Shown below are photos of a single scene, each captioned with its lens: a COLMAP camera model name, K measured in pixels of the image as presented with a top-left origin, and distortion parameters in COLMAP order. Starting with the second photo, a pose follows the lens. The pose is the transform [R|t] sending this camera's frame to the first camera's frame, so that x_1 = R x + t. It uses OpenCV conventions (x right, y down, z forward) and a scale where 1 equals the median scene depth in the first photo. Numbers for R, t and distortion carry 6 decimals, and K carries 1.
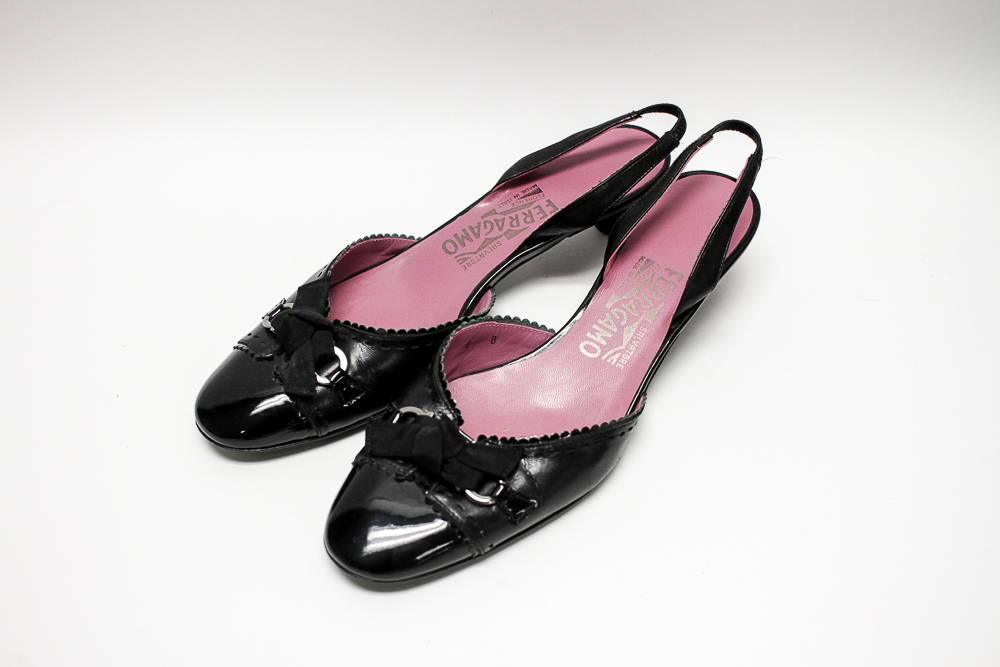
lens RADIAL K [[1197.7, 0, 496.4], [0, 1197.7, 334.8], [0, 0, 1]] dist [-0.104517, 0.000000]
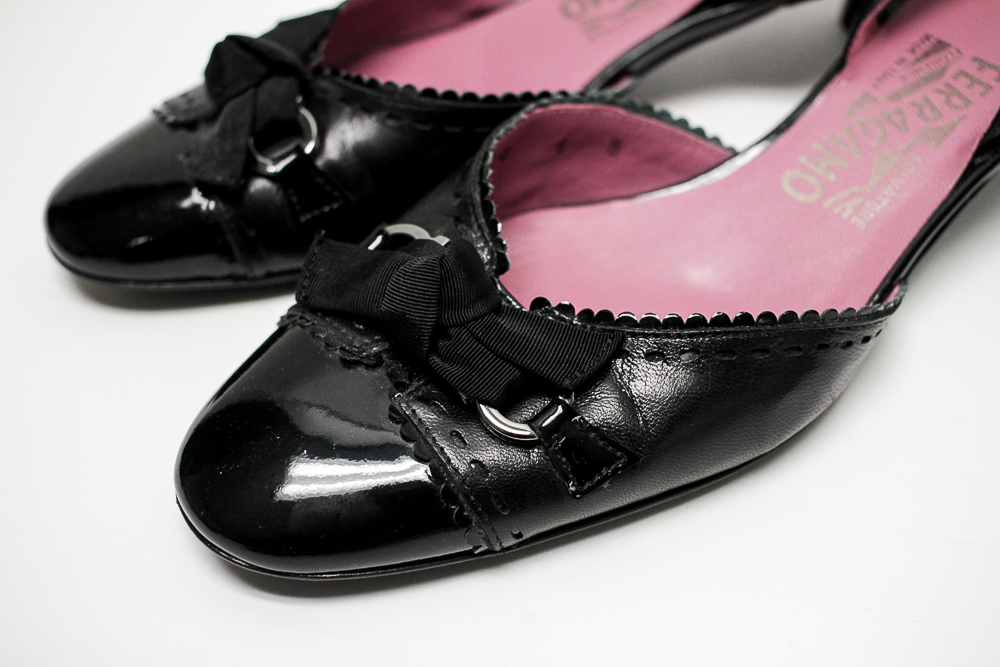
lens RADIAL K [[1197.7, 0, 505.4], [0, 1197.7, 329.1], [0, 0, 1]] dist [-0.104517, 0.000000]
pose [[0.975111, 0.137461, -0.173961, 0.051787], [-0.140998, 0.989977, -0.008078, 0.092340], [0.171107, 0.032405, 0.984719, 0.491557]]
